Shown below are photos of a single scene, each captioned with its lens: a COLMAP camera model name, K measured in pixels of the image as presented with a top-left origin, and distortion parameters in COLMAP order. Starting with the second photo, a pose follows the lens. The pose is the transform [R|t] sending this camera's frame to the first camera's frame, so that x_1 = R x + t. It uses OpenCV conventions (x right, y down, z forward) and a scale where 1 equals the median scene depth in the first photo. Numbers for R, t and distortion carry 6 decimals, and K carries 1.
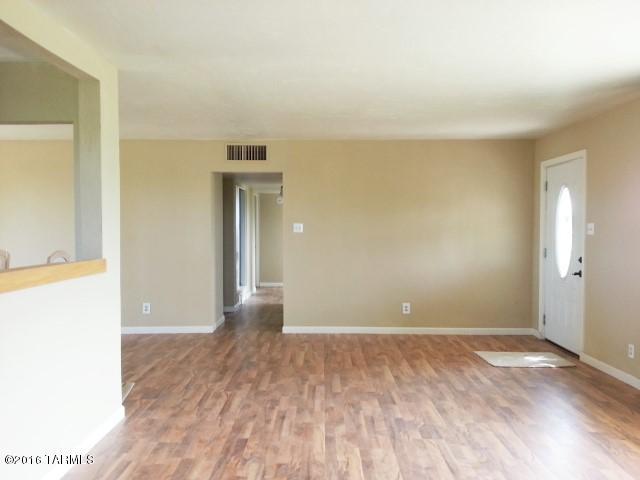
lens RADIAL K [[525.3, 0, 320.0], [0, 525.3, 240.0], [0, 0, 1]] dist [0.125396, -0.199739]
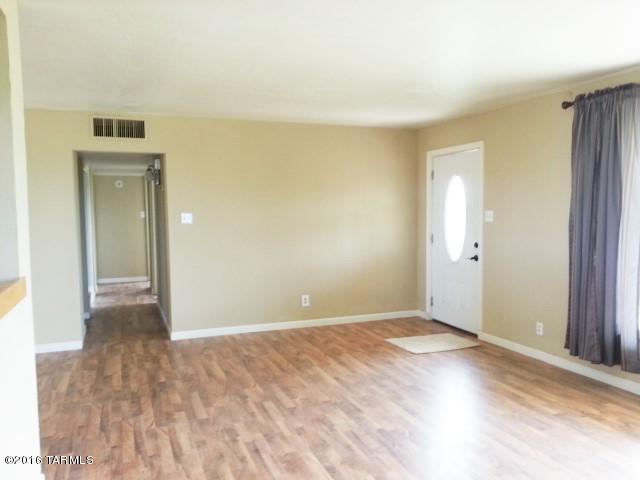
lens RADIAL K [[519.4, 0, 317.7], [0, 519.4, 241.9], [0, 0, 1]] dist [0.112351, -0.179734]
pose [[0.932071, -0.034150, 0.360663, -0.192926], [0.020693, 0.998940, 0.041110, -0.019333], [-0.361685, -0.030854, 0.931790, 0.146729]]
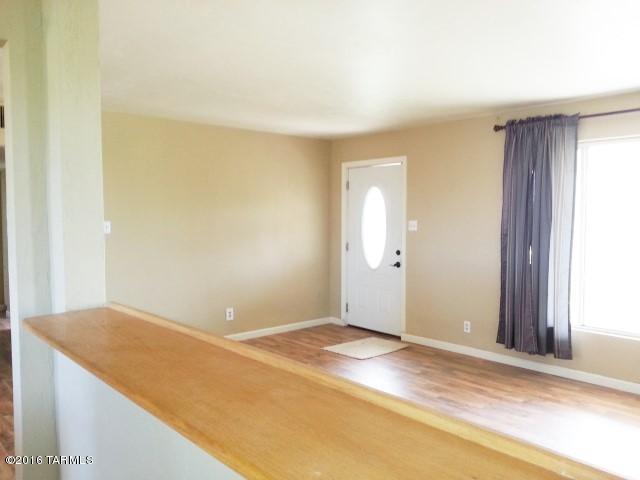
lens RADIAL K [[519.4, 0, 317.7], [0, 519.4, 241.9], [0, 0, 1]] dist [0.112351, -0.179734]
pose [[0.746265, -0.034722, 0.664743, -0.397318], [0.018375, 0.999333, 0.031571, -0.024738], [-0.665395, -0.011346, 0.746405, 0.296840]]
